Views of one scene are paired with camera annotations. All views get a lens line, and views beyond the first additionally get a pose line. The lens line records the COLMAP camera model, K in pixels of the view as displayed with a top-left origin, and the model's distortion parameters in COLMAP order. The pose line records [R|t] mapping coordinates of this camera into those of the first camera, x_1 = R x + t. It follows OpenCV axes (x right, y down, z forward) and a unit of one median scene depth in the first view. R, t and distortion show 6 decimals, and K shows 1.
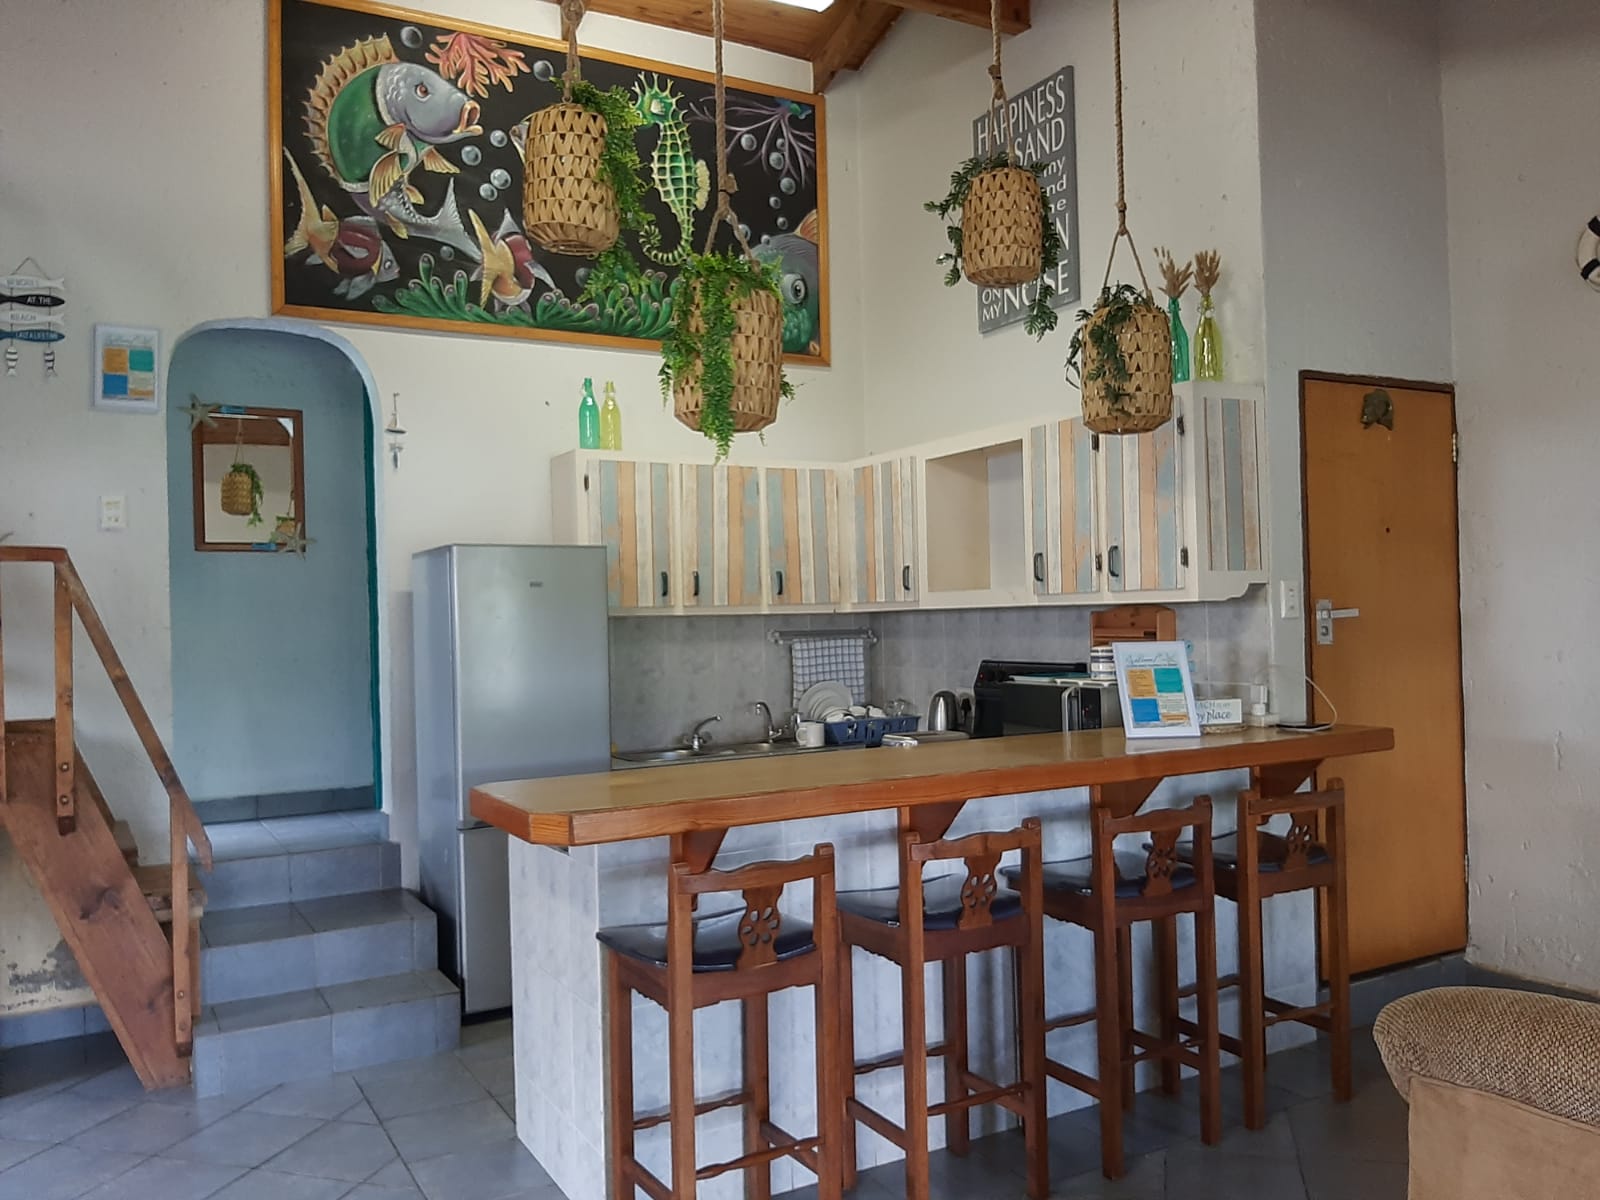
lens RADIAL K [[1243.0, 0, 796.7], [0, 1243.0, 601.4], [0, 0, 1]] dist [-0.012124, -0.010717]
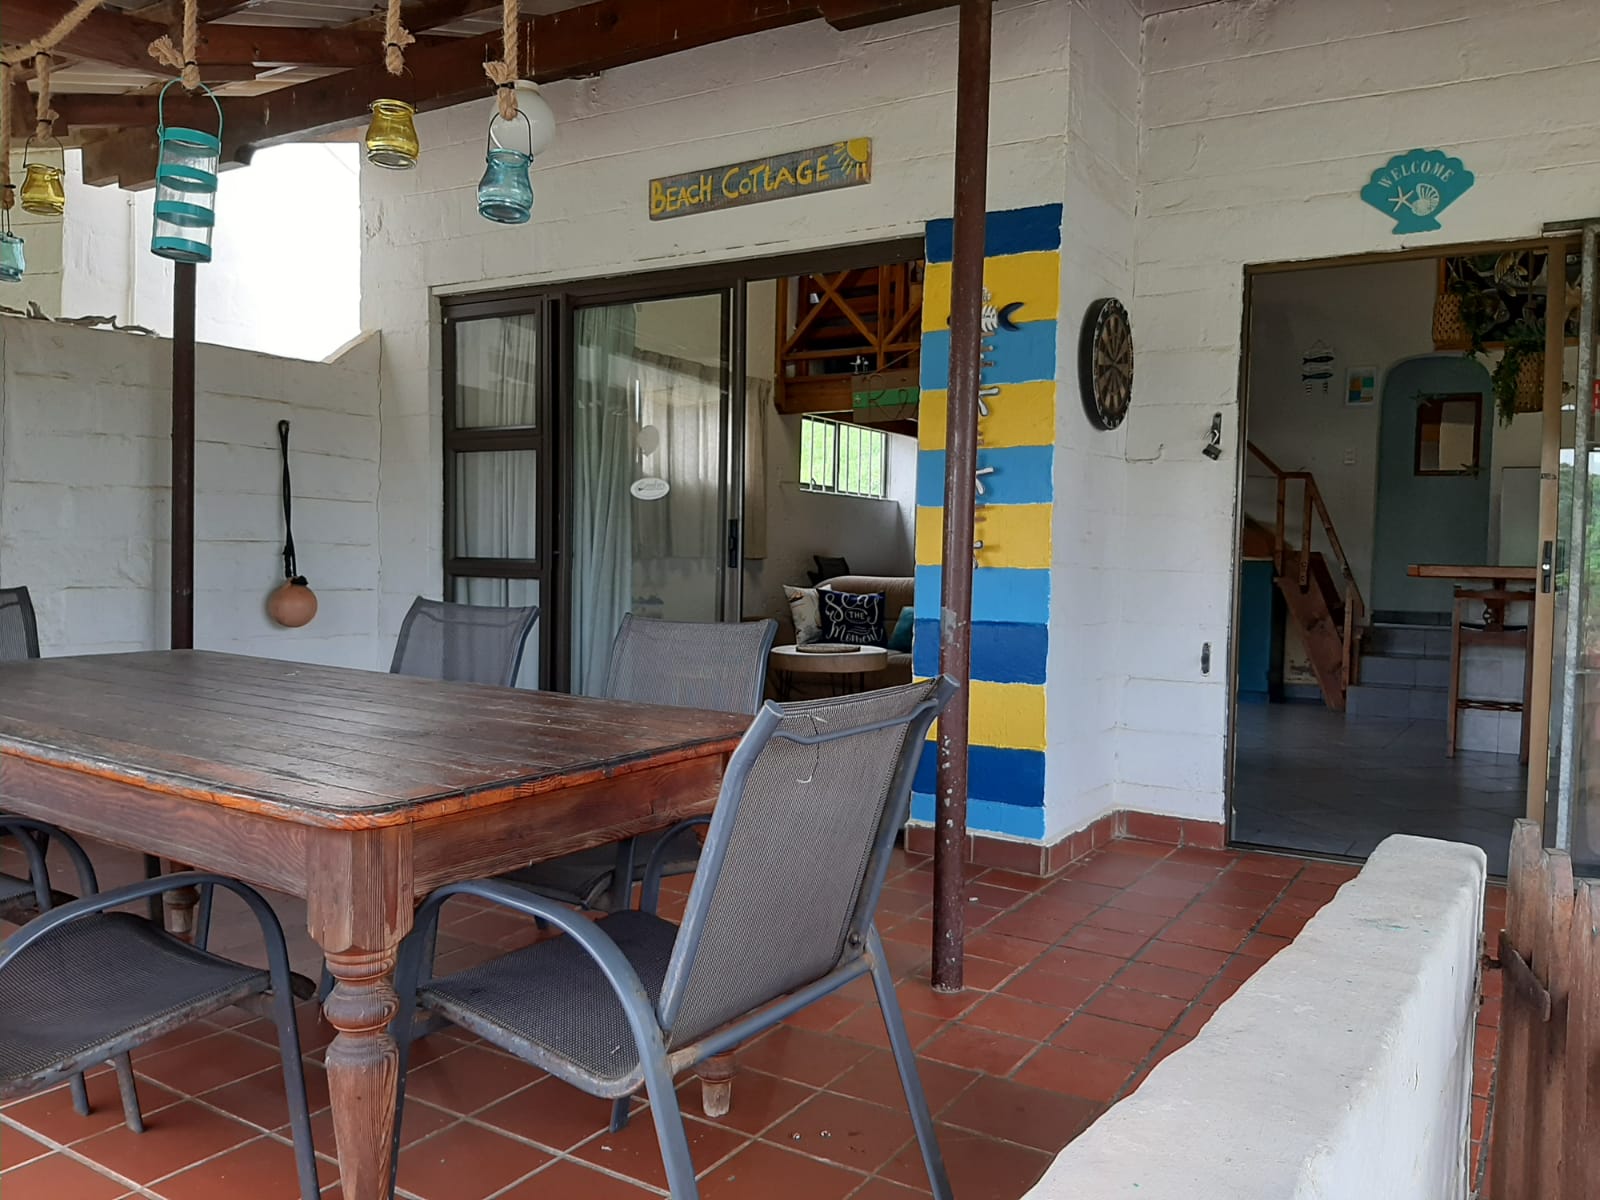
lens RADIAL K [[1243.0, 0, 796.8], [0, 1243.0, 604.2], [0, 0, 1]] dist [-0.012124, -0.010717]
pose [[0.481602, 0.070595, -0.873542, 0.841488], [-0.033897, 0.997505, 0.061924, 0.077884], [0.875734, -0.000212, 0.482794, -0.826995]]
